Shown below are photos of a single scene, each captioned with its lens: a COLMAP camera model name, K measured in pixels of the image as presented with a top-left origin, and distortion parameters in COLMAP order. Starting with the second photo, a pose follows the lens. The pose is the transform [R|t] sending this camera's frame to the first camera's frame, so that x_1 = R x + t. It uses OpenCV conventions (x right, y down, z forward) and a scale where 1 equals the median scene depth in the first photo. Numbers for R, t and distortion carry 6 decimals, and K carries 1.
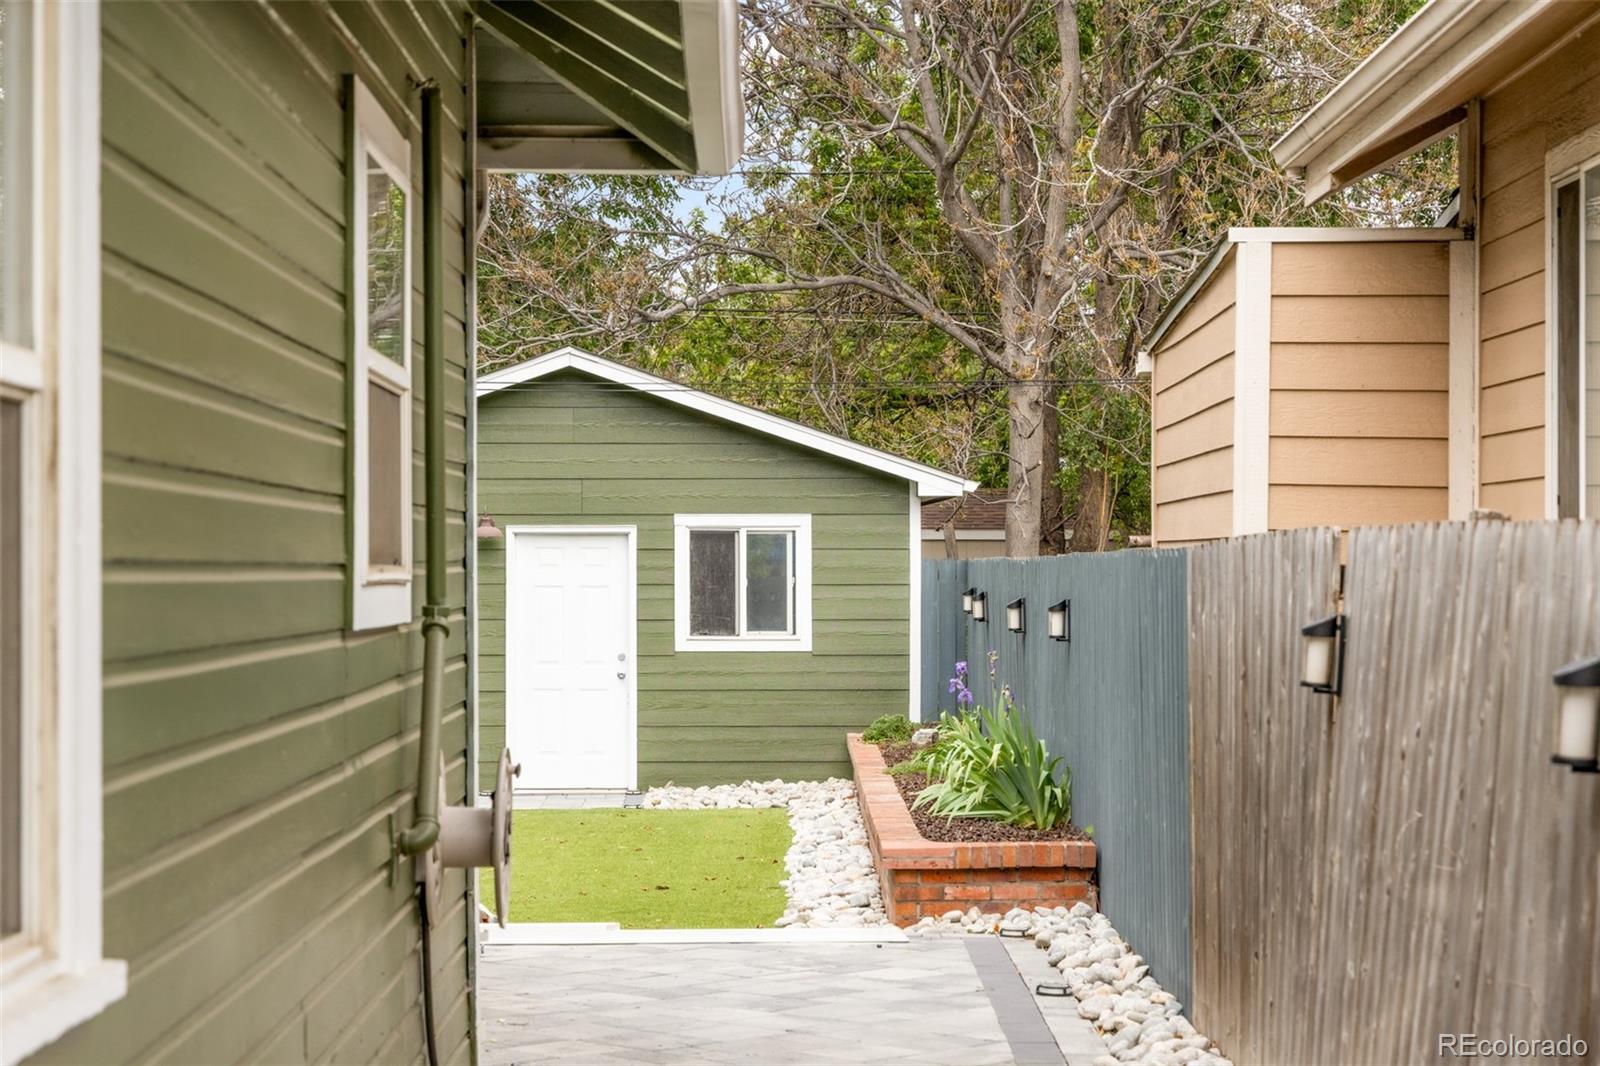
lens RADIAL K [[3418.6, 0, 800.1], [0, 3418.6, 534.0], [0, 0, 1]] dist [-0.046102, 0.000000]
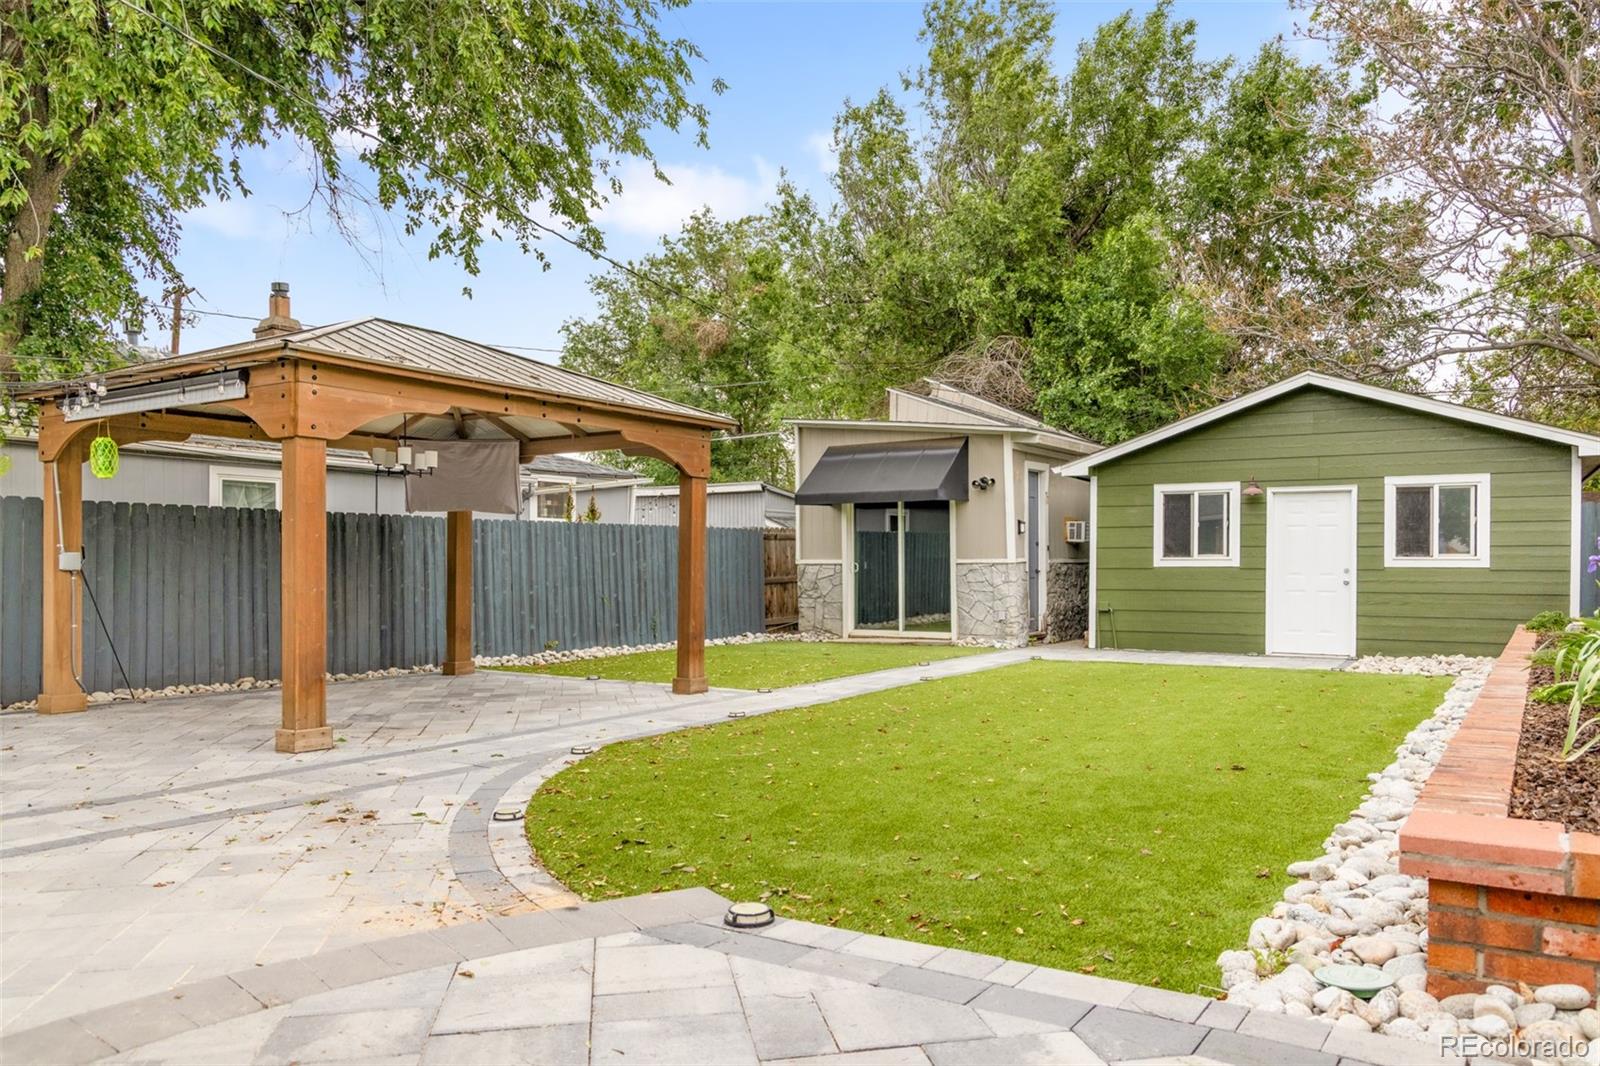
lens RADIAL K [[1124.1, 0, 815.4], [0, 1124.1, 578.9], [0, 0, 1]] dist [0.001684, 0.000053]
pose [[0.839201, 0.009283, -0.543742, 0.023074], [0.003932, 0.999725, 0.023138, 0.027060], [0.543807, -0.021556, 0.838933, 0.443010]]
